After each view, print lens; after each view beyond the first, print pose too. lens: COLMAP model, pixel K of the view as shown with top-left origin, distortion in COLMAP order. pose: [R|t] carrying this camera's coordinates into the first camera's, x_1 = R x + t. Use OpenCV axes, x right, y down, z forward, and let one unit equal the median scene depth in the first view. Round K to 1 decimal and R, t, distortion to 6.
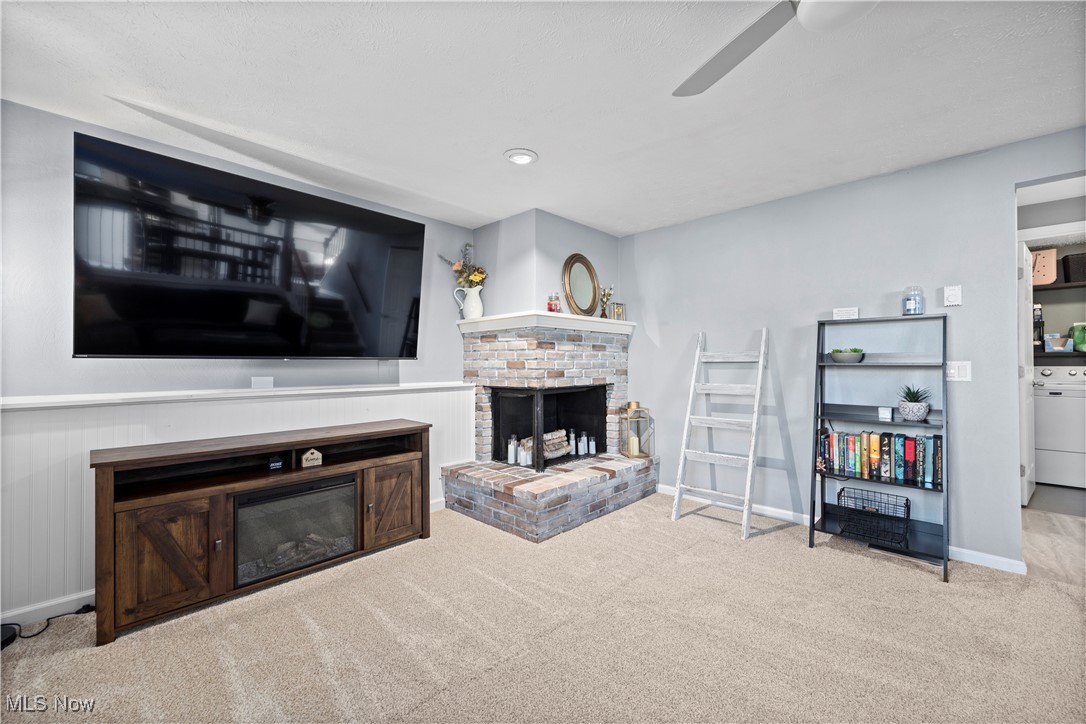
lens RADIAL K [[430.7, 0, 545.3], [0, 430.7, 363.3], [0, 0, 1]] dist [0.001780, -0.000456]
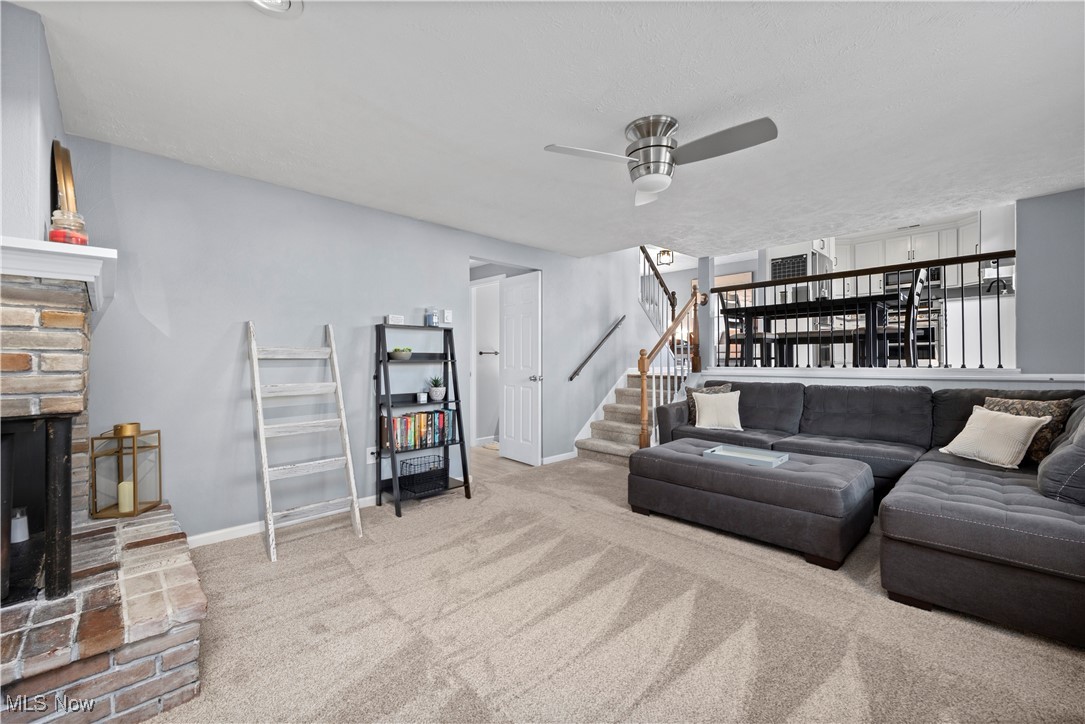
lens RADIAL K [[430.3, 0, 545.3], [0, 430.3, 359.2], [0, 0, 1]] dist [0.001780, -0.000456]
pose [[0.044128, 0.005010, 0.999013, -0.551038], [0.002690, 0.999983, -0.005134, 0.004726], [-0.999022, 0.002914, 0.044113, 0.564018]]
